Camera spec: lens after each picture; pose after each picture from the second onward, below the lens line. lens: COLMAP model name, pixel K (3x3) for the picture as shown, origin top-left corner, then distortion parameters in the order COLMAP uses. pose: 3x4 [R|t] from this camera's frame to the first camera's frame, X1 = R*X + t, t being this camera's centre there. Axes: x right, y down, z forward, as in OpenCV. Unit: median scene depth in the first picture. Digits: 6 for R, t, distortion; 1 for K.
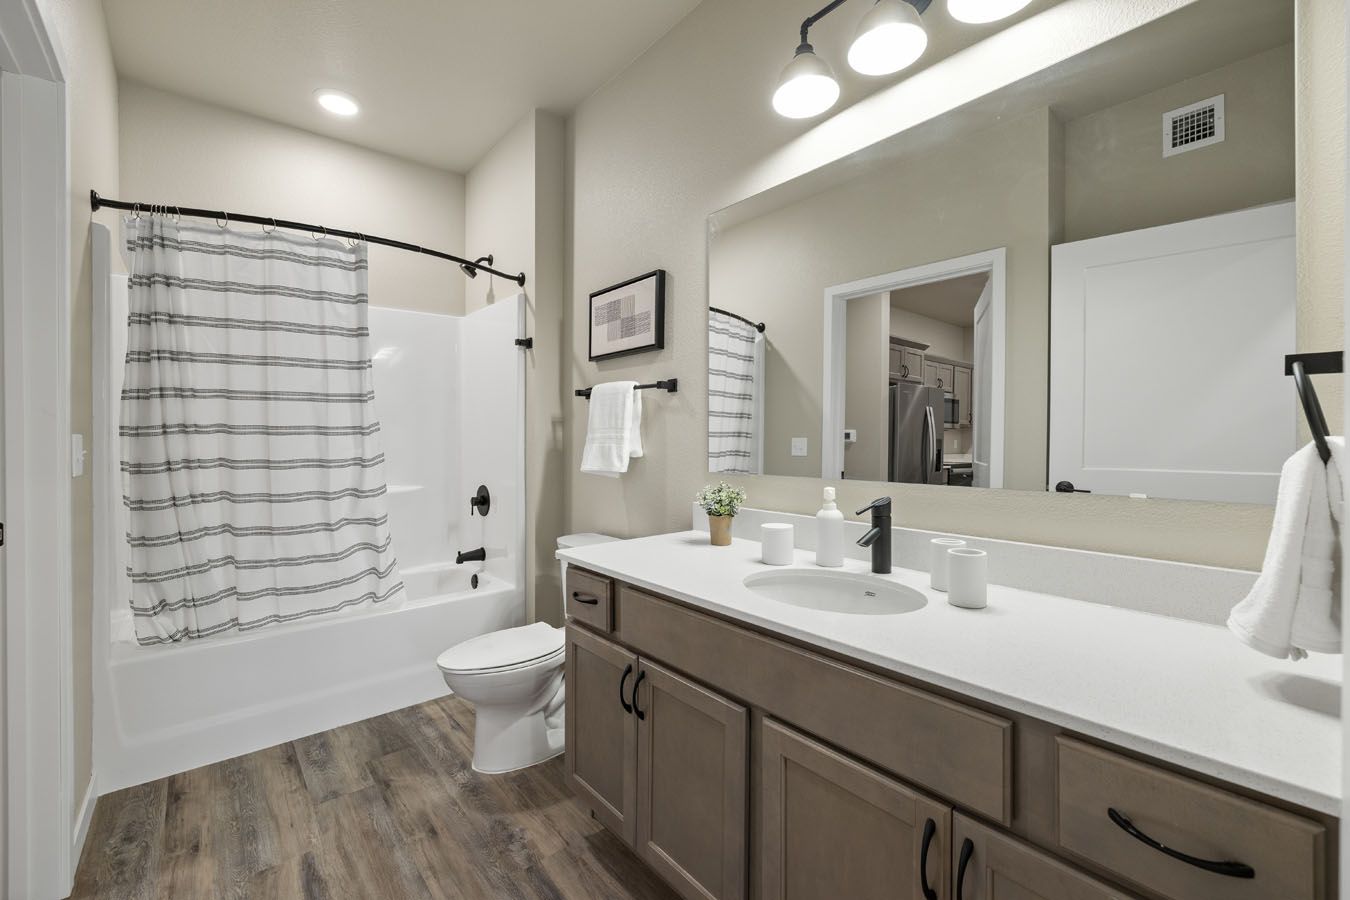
lens RADIAL K [[560.2, 0, 676.7], [0, 560.2, 441.5], [0, 0, 1]] dist [0.003487, 0.000020]
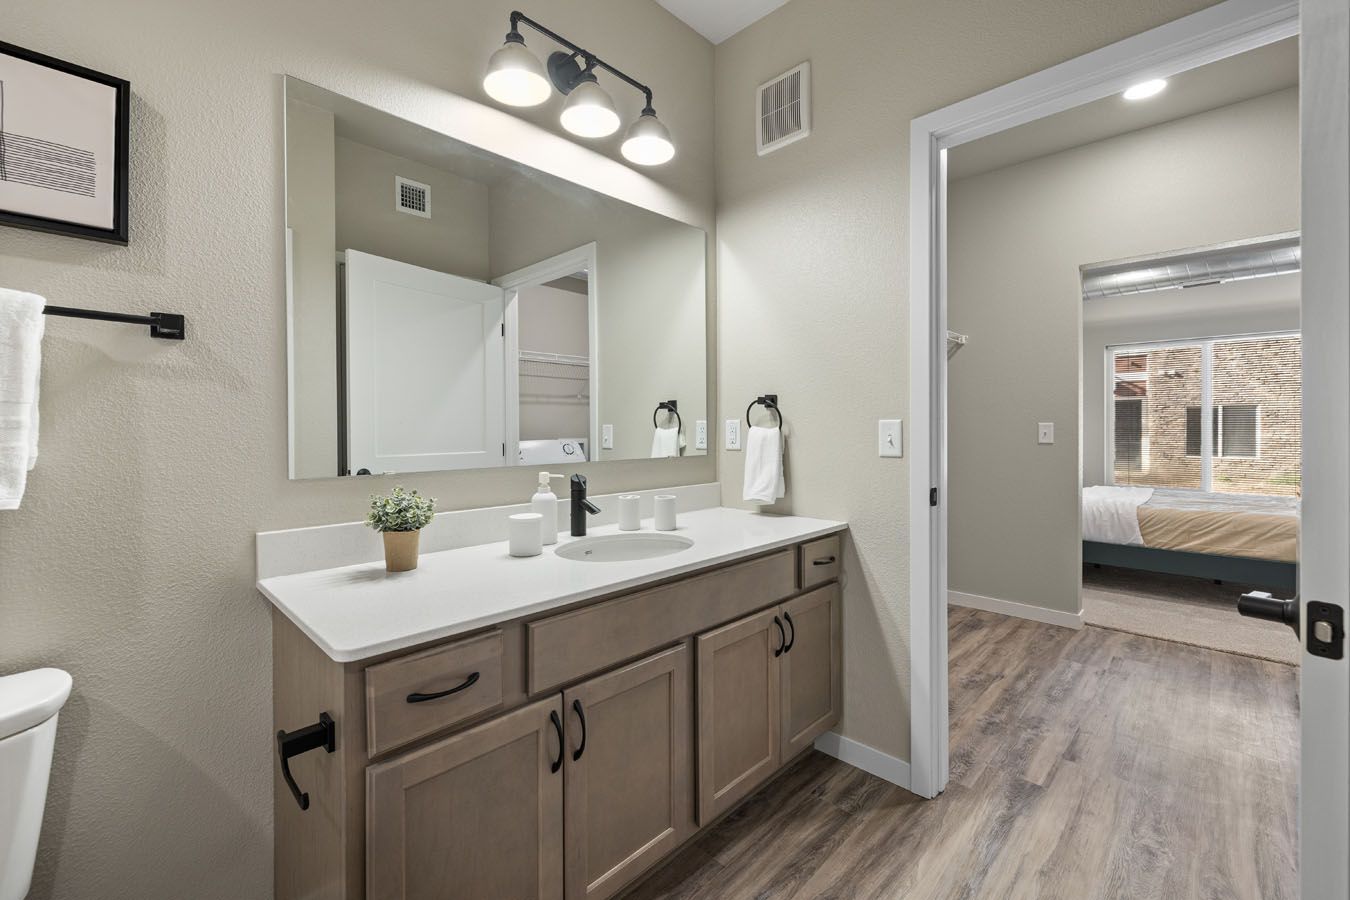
lens RADIAL K [[561.7, 0, 678.5], [0, 561.7, 436.8], [0, 0, 1]] dist [-0.002749, -0.000061]
pose [[-0.091270, -0.014202, 0.995725, -0.381794], [0.005463, 0.999876, 0.014762, -0.001163], [-0.995811, 0.006787, -0.091181, 0.383155]]
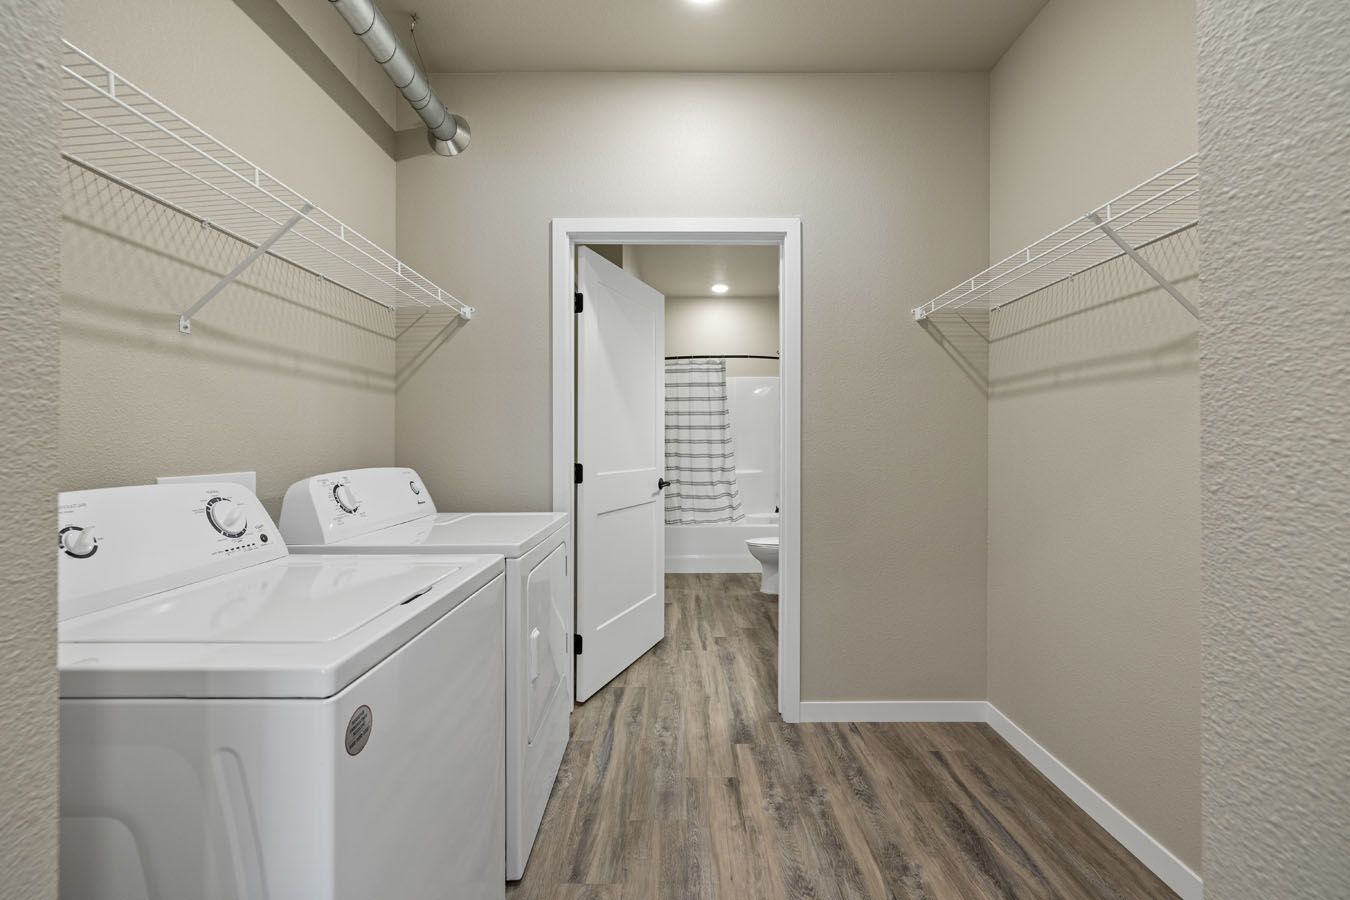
lens RADIAL K [[561.7, 0, 676.5], [0, 561.7, 449.0], [0, 0, 1]] dist [-0.002749, -0.000061]
pose [[0.760947, 0.007059, -0.648775, 0.797066], [-0.001126, 0.999954, 0.009560, -0.011535], [0.648813, -0.006544, 0.760920, -0.885415]]
